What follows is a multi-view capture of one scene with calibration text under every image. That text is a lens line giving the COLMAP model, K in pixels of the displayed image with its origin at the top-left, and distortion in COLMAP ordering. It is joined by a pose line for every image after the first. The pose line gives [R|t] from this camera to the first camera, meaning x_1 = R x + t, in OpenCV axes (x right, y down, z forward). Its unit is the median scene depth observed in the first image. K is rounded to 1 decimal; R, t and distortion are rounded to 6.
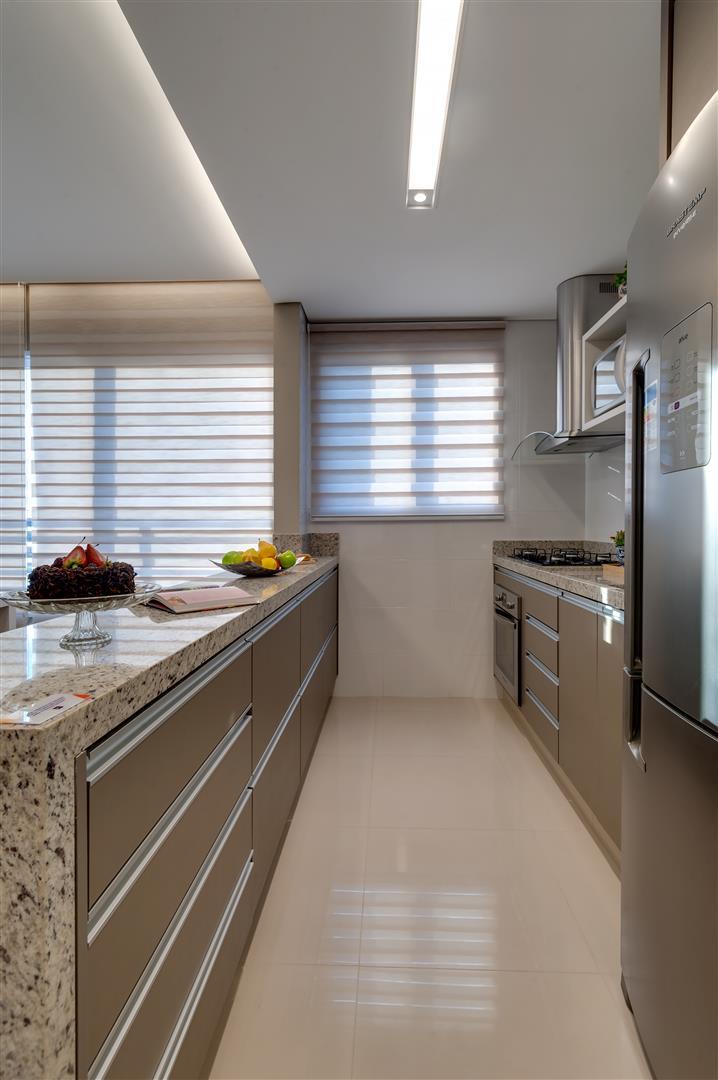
lens RADIAL K [[510.2, 0, 362.5], [0, 510.2, 510.7], [0, 0, 1]] dist [0.021302, -0.000108]
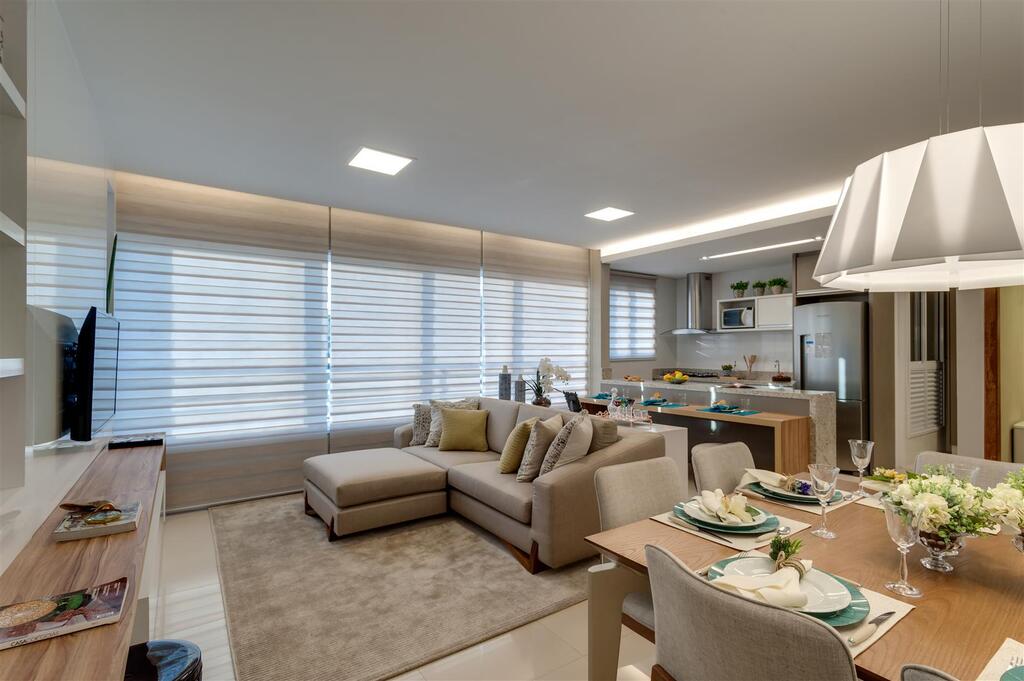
lens RADIAL K [[483.8, 0, 512.0], [0, 483.8, 340.5], [0, 0, 1]] dist [0.021302, -0.000108]
pose [[0.798199, 0.012775, 0.602259, -1.591672], [0.003658, 0.999654, -0.026052, -0.015767], [-0.602383, 0.022998, 0.797876, -0.385468]]
